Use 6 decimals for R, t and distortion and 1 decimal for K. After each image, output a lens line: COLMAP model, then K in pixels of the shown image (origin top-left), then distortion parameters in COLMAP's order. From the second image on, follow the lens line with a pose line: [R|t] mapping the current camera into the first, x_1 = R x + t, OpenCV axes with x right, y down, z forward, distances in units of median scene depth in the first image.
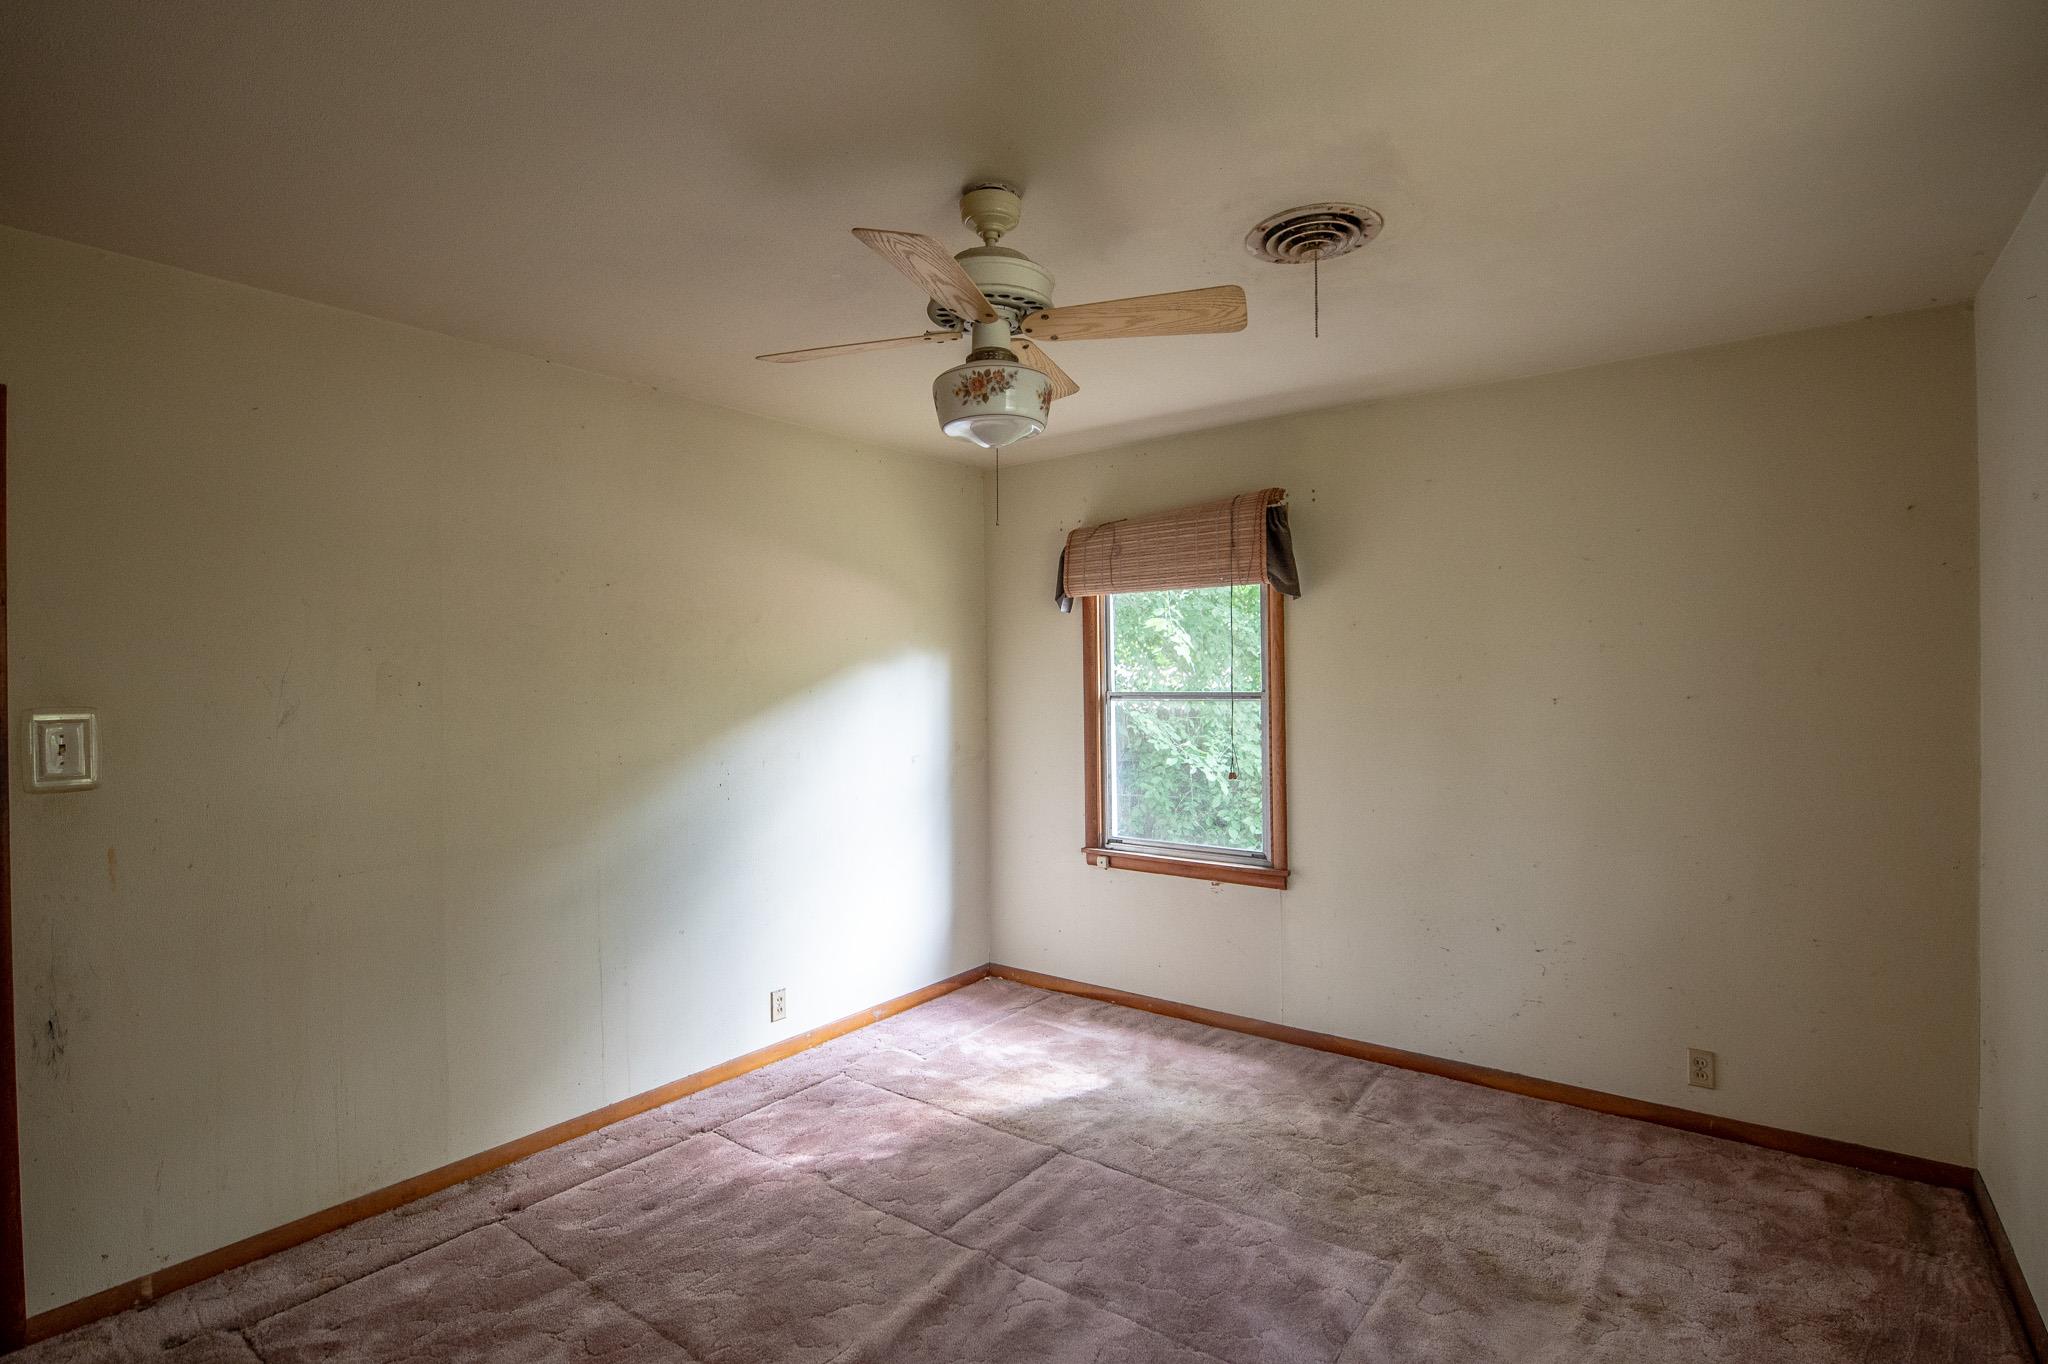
lens RADIAL K [[946.9, 0, 1024.0], [0, 946.9, 682.0], [0, 0, 1]] dist [-0.002331, -0.001010]
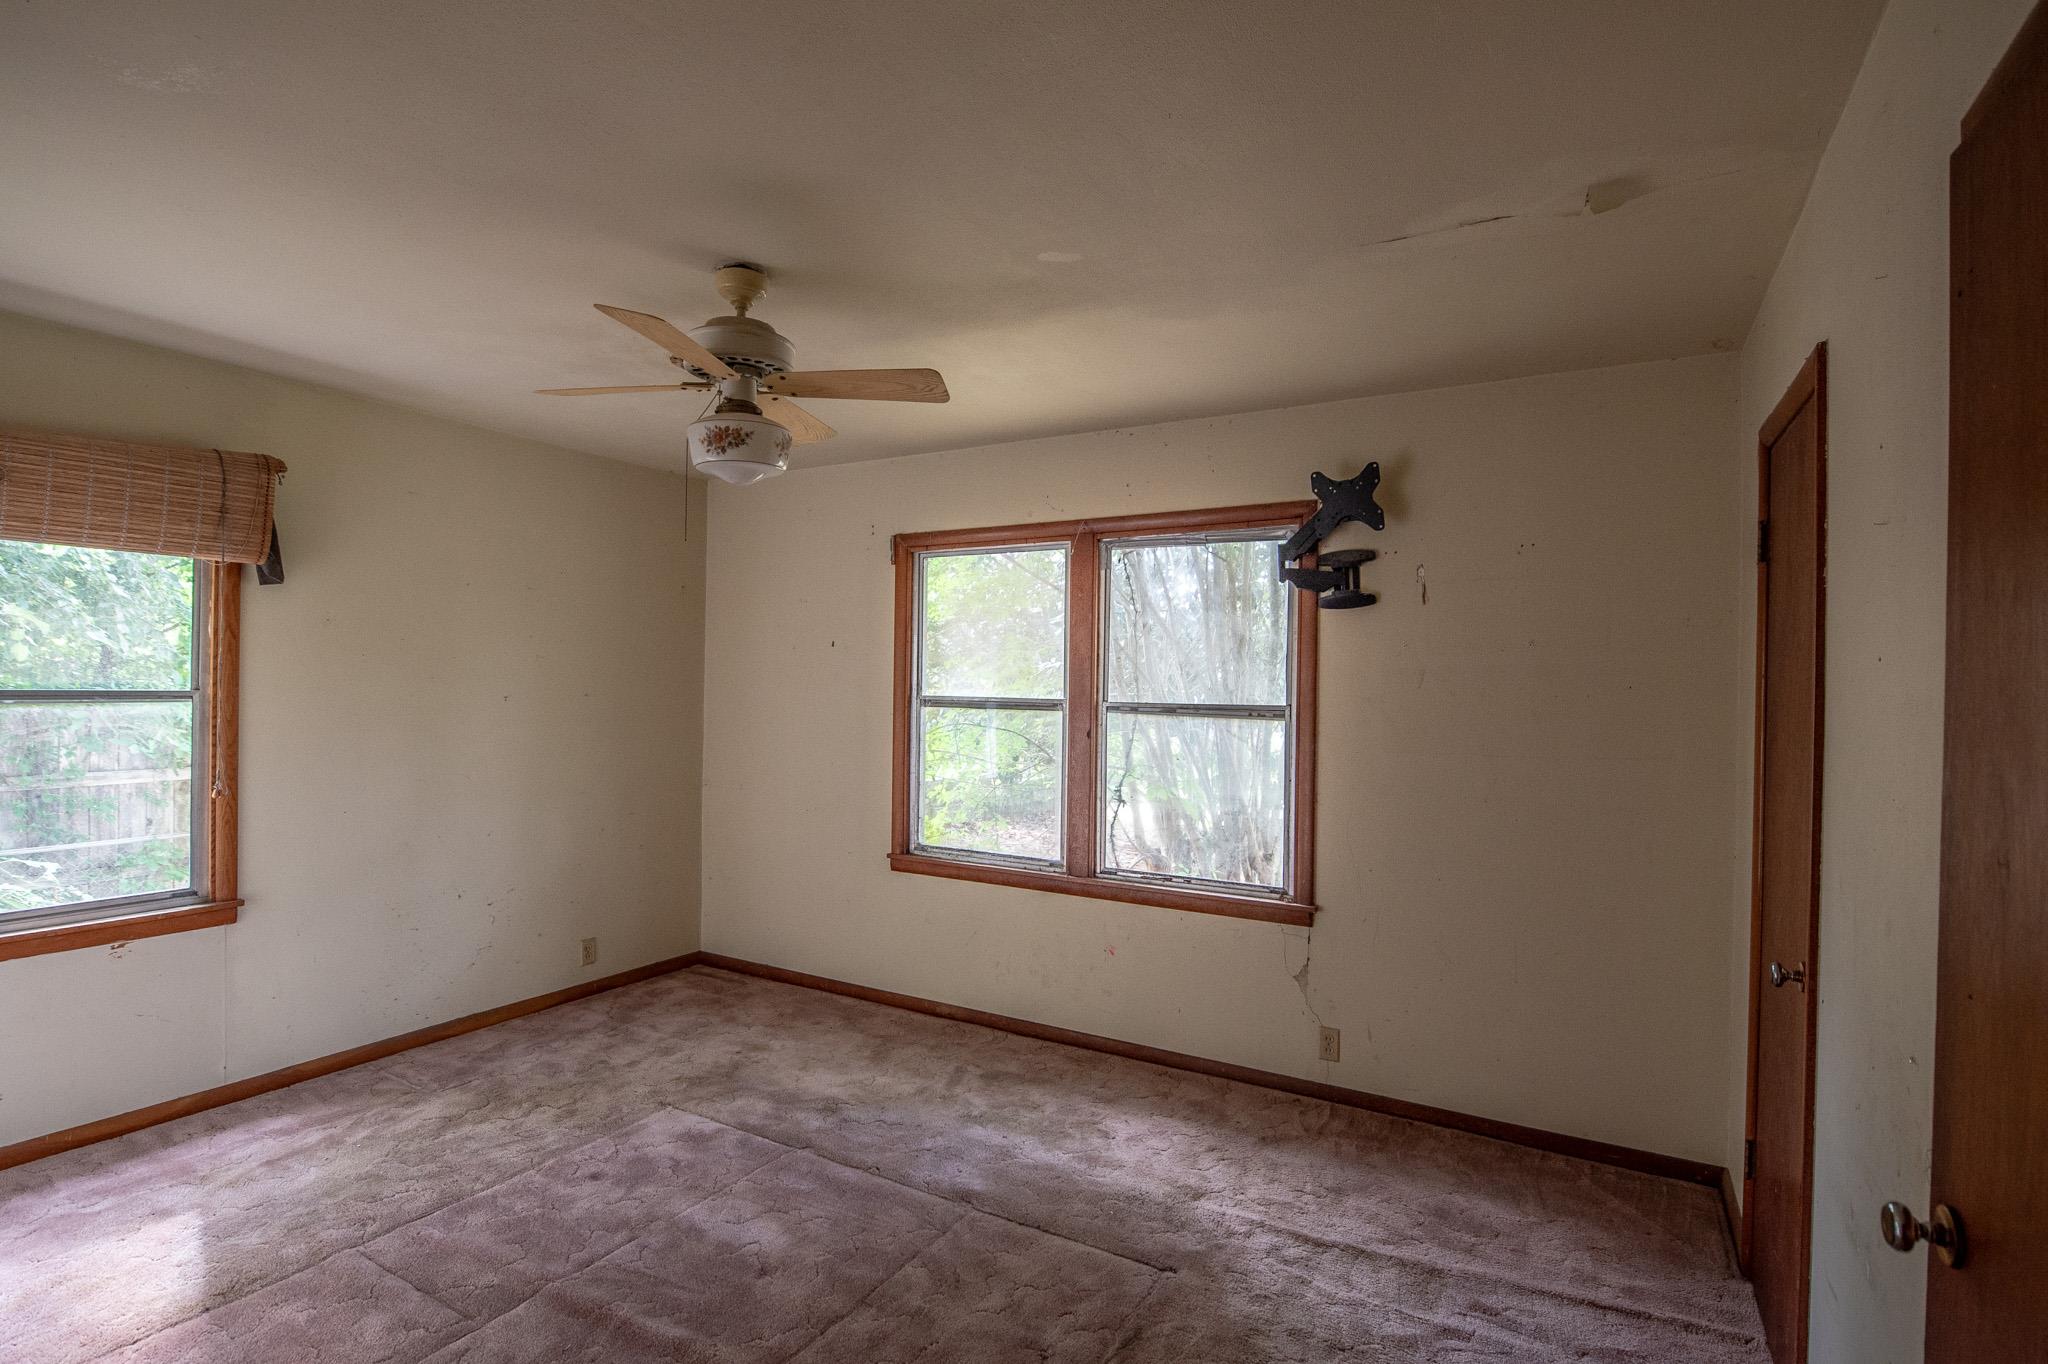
lens RADIAL K [[977.4, 0, 1028.5], [0, 977.4, 683.5], [0, 0, 1]] dist [-0.015670, -0.003209]
pose [[-0.092324, 0.001273, 0.995728, -0.789104], [-0.019617, 0.999803, -0.003097, -0.008759], [-0.995536, -0.019820, -0.092280, 0.454173]]
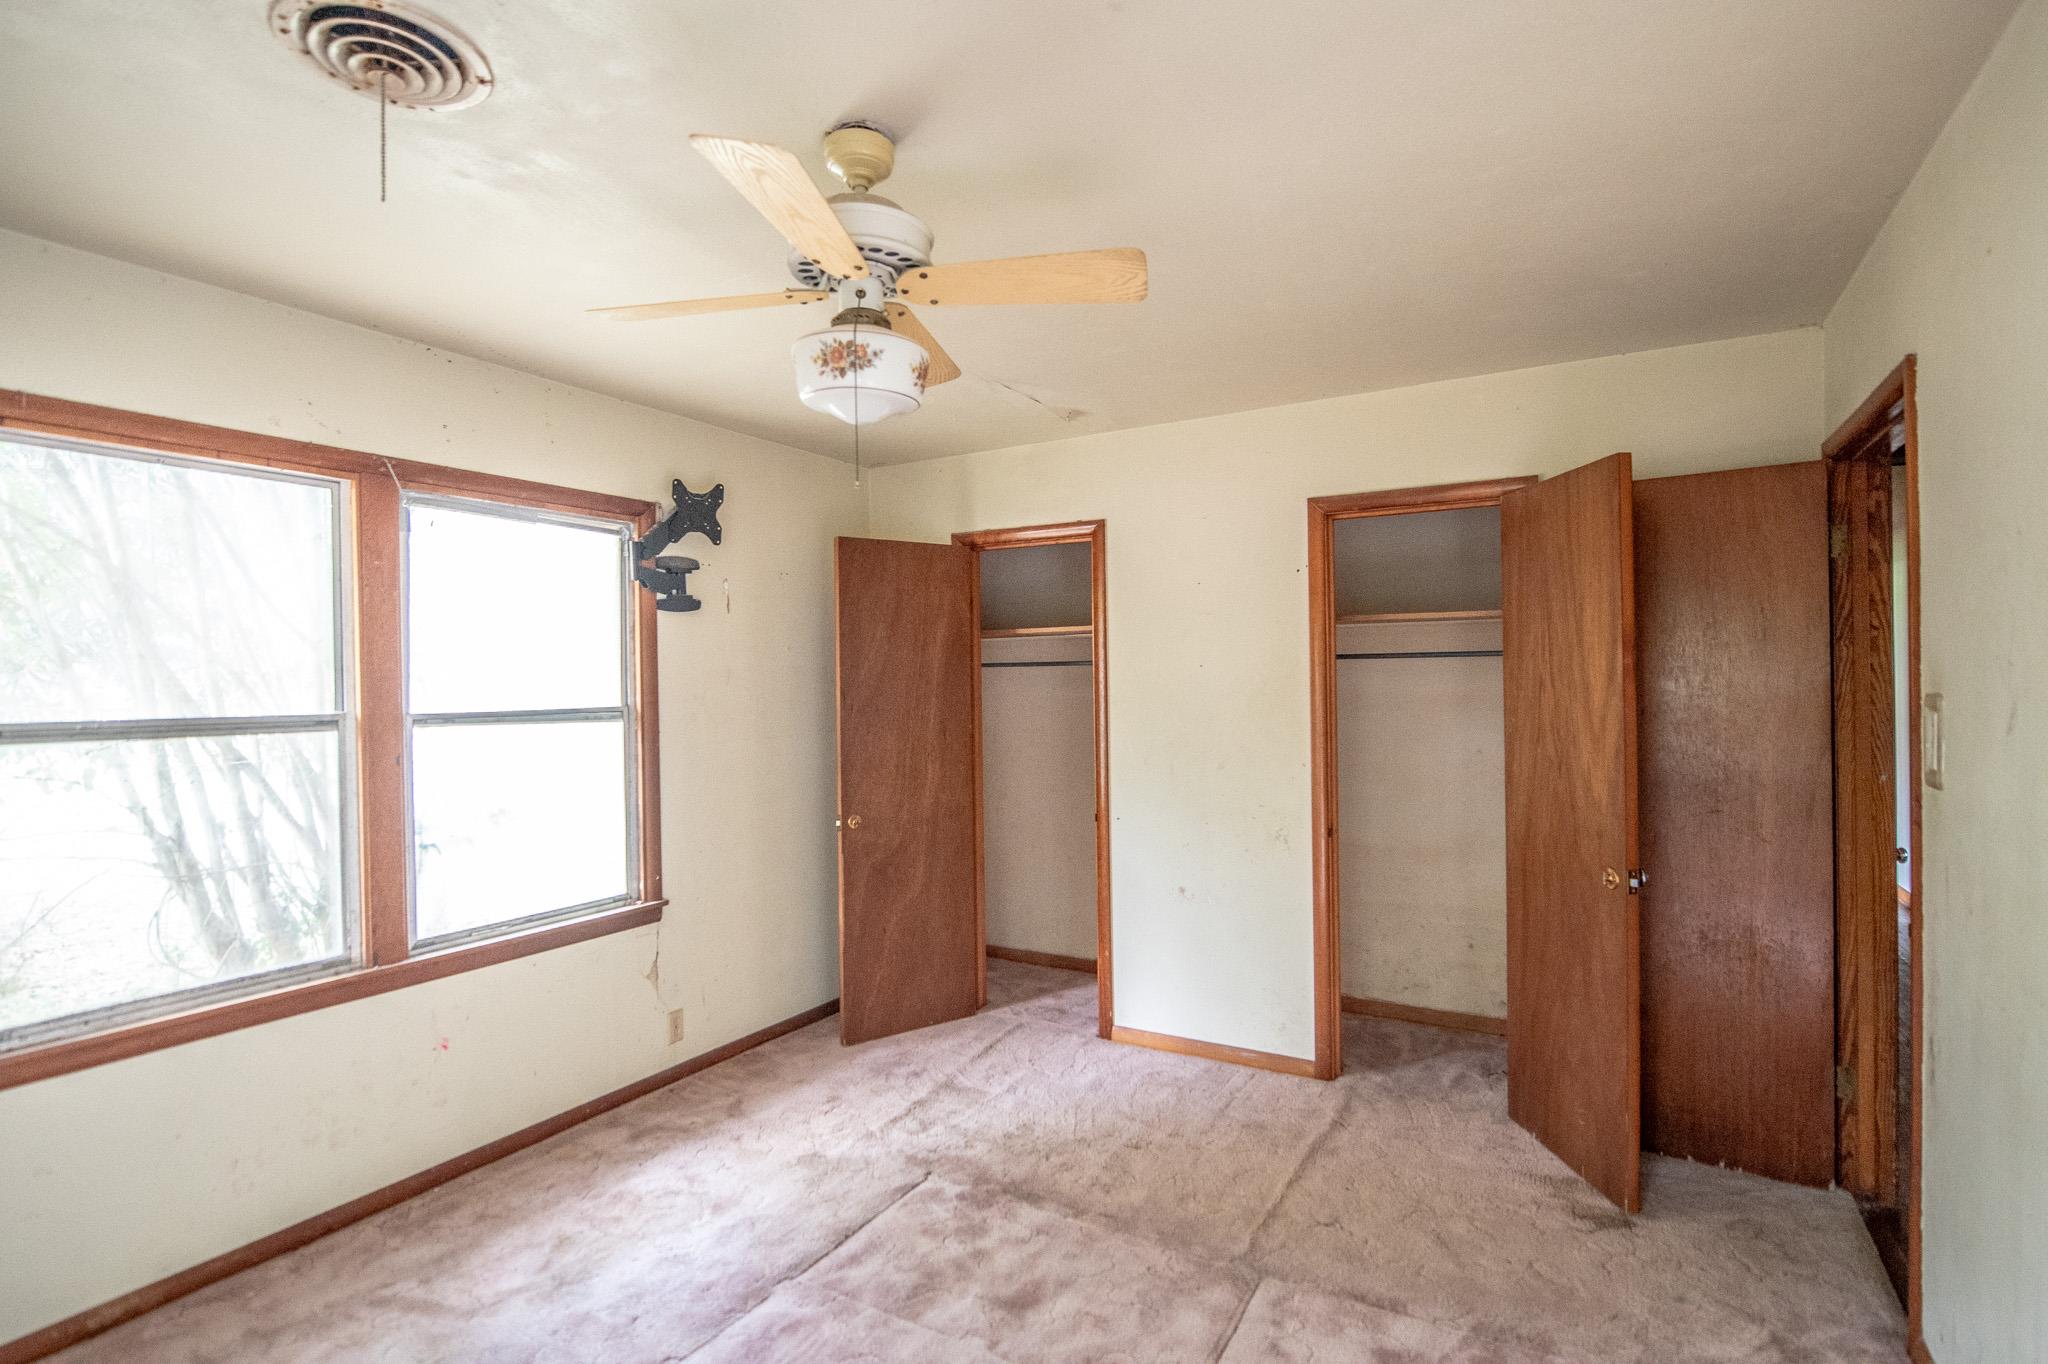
lens RADIAL K [[977.4, 0, 1028.5], [0, 977.4, 683.5], [0, 0, 1]] dist [-0.015670, -0.003209]
pose [[-0.996512, 0.013966, -0.082272, -0.075655], [0.014031, 0.999902, -0.000215, -0.011692], [0.082261, -0.001369, -0.996610, 1.168396]]
